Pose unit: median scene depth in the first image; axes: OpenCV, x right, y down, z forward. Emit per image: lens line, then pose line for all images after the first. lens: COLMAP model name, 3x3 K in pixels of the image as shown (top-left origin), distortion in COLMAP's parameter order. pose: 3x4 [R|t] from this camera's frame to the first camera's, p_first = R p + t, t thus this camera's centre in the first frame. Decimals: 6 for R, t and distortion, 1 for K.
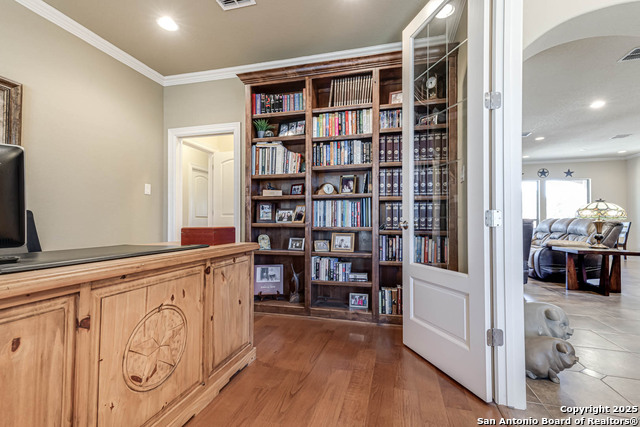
lens RADIAL K [[286.3, 0, 316.0], [0, 286.3, 216.1], [0, 0, 1]] dist [0.027346, 0.001875]
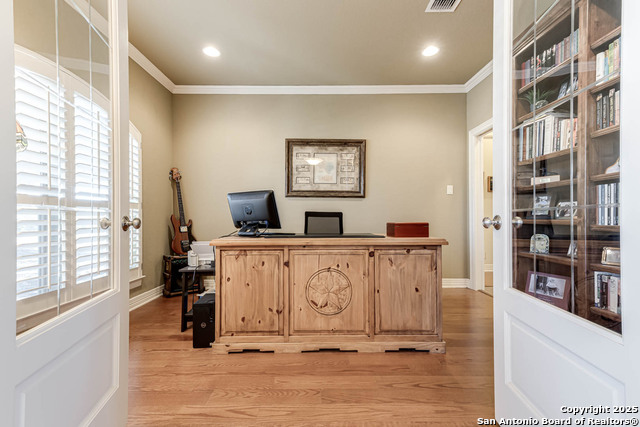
lens RADIAL K [[286.3, 0, 320.6], [0, 286.3, 214.2], [0, 0, 1]] dist [0.027346, 0.001875]
pose [[0.272915, -0.014488, -0.961929, 0.790063], [0.022598, 0.999707, -0.008646, 0.007195], [0.961773, -0.019378, 0.273163, 0.377827]]
